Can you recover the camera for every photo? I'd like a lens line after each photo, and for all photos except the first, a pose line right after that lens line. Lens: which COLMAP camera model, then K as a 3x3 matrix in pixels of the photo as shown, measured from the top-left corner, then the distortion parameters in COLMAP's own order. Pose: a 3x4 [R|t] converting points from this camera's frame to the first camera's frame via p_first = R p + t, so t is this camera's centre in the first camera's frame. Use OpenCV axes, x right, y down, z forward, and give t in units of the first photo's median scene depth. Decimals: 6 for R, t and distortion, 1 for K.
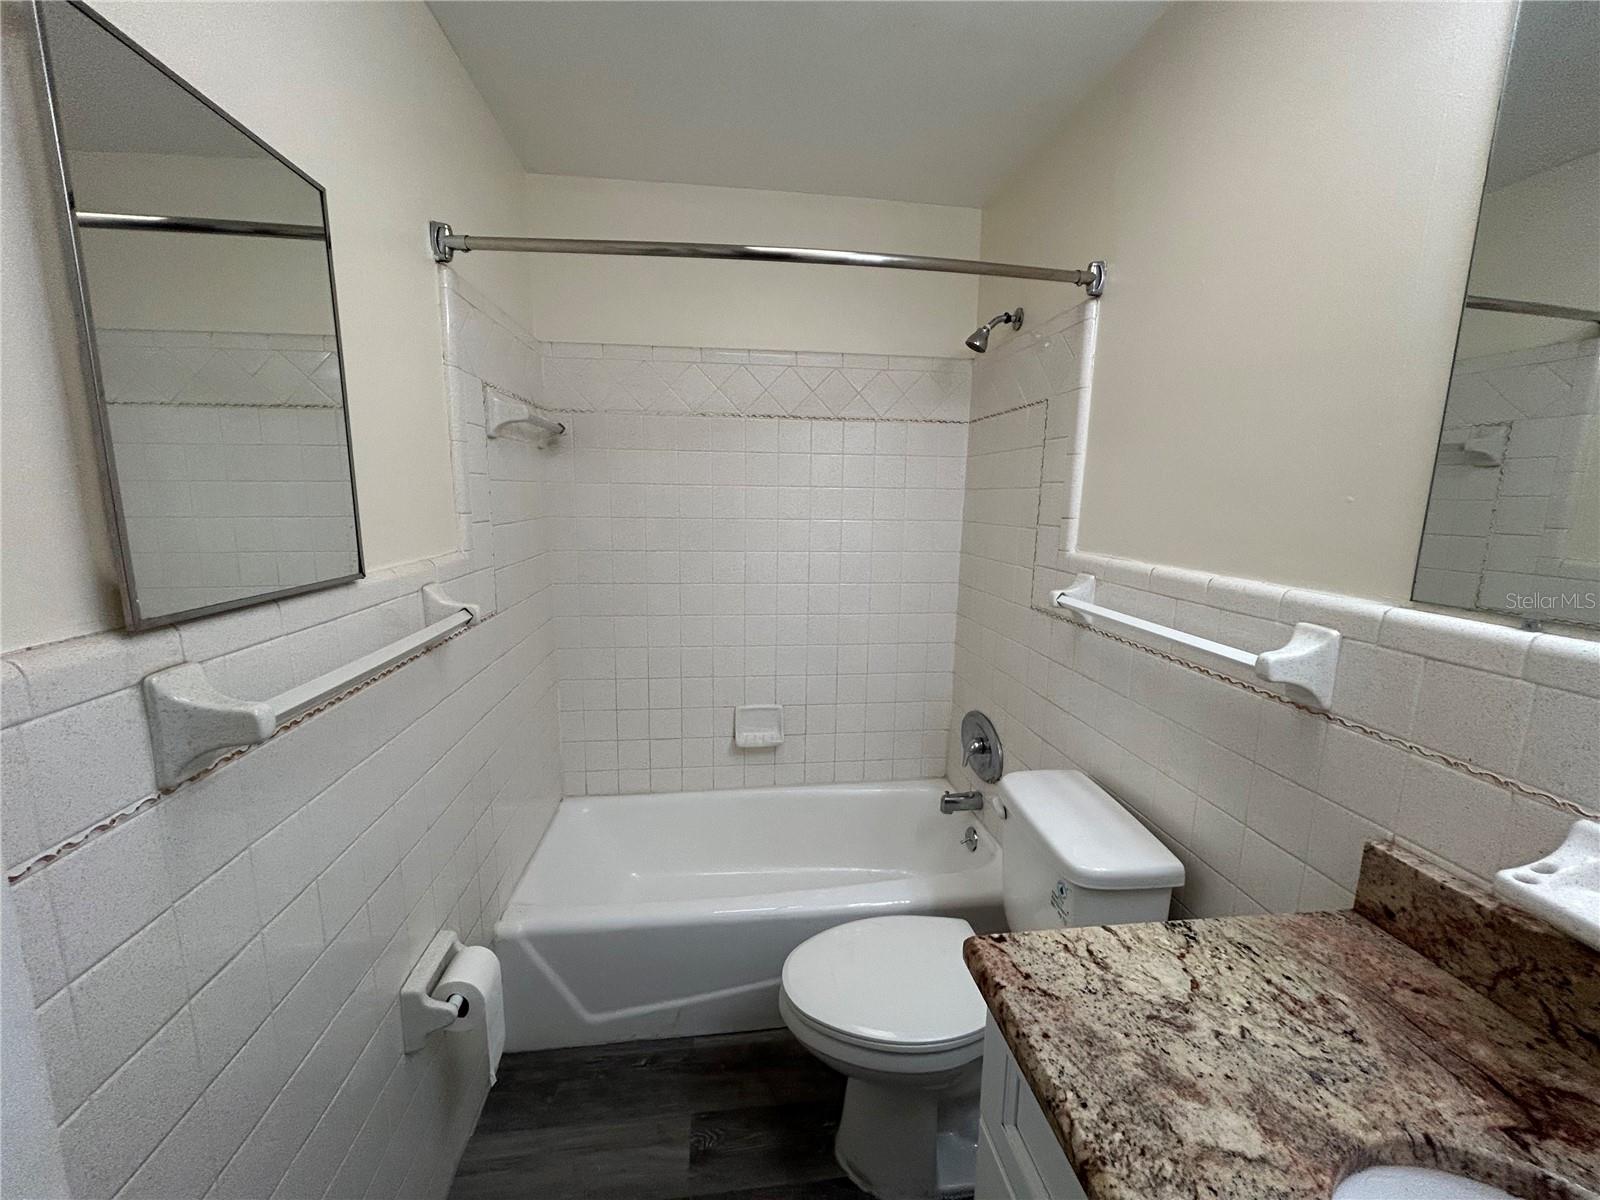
lens RADIAL K [[646.8, 0, 798.3], [0, 646.8, 603.5], [0, 0, 1]] dist [0.001499, 0.001289]
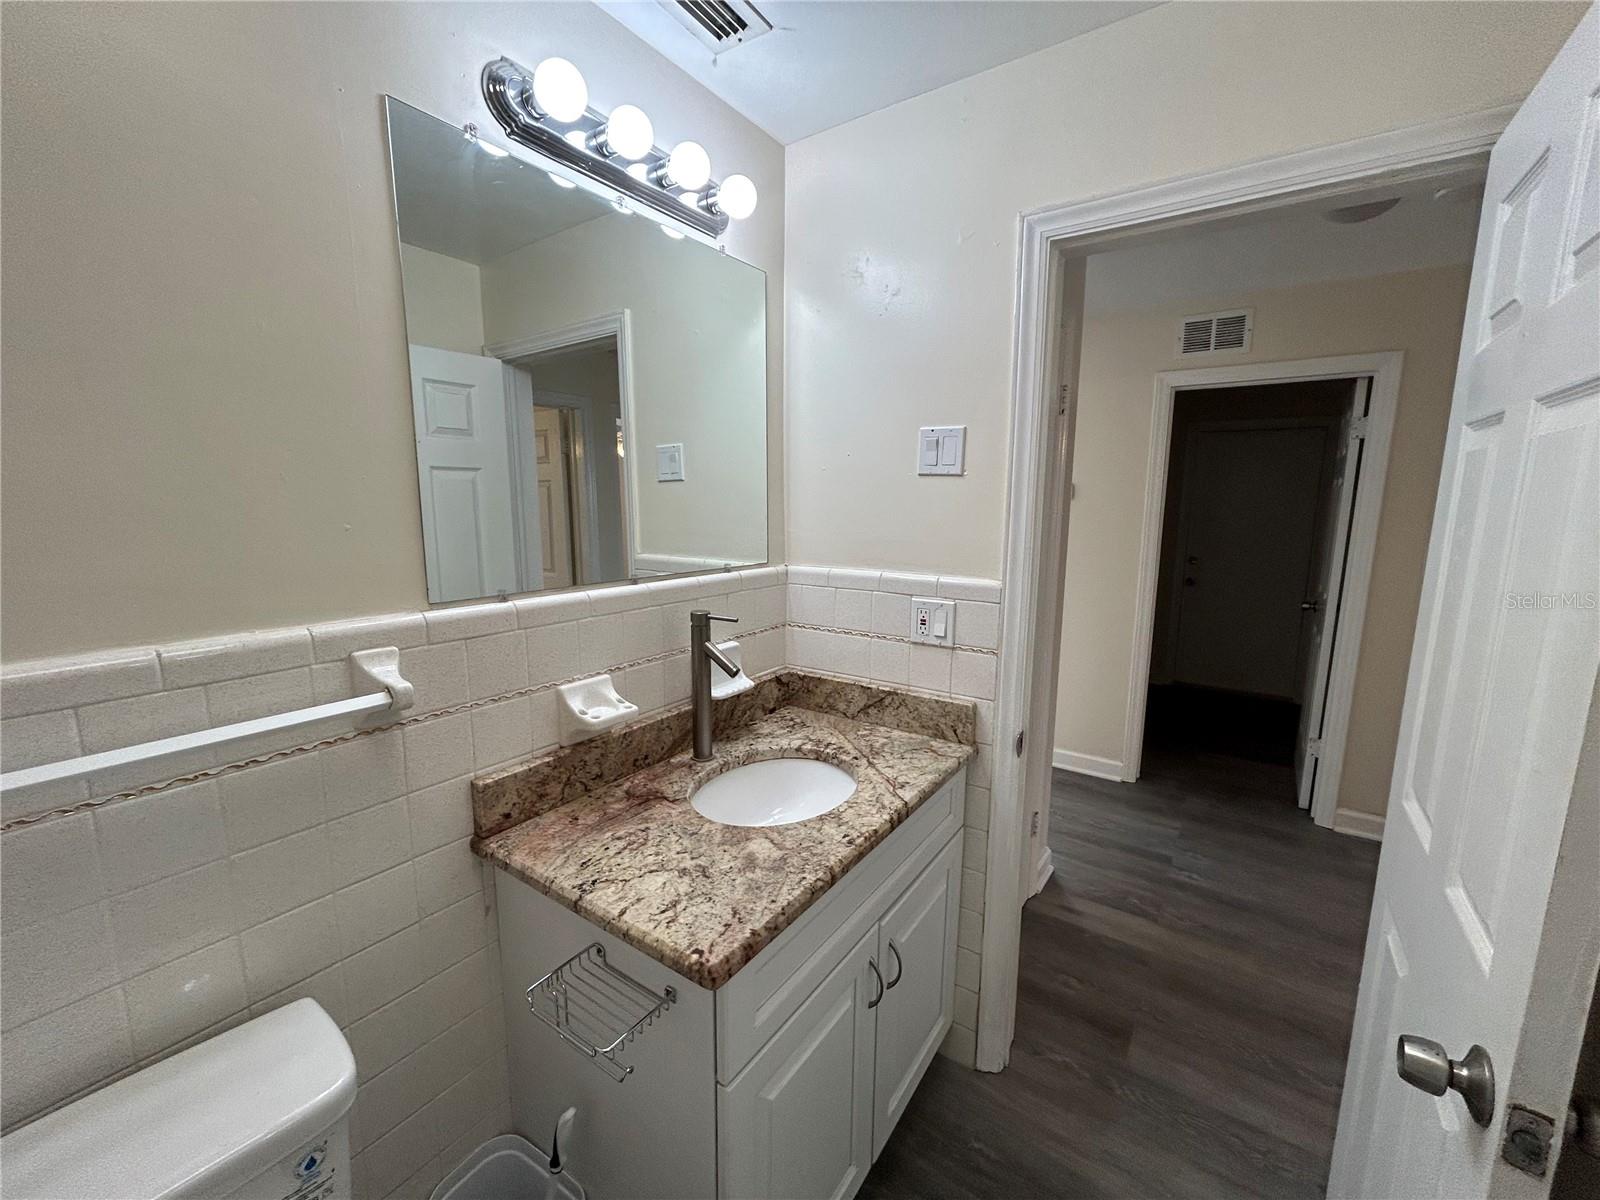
lens RADIAL K [[646.8, 0, 800.5], [0, 646.8, 599.7], [0, 0, 1]] dist [0.001499, 0.001289]
pose [[-0.742986, -0.122659, 0.657971, -0.482766], [0.097982, 0.952540, 0.288215, -0.351545], [-0.662096, 0.278609, -0.695705, 1.608983]]
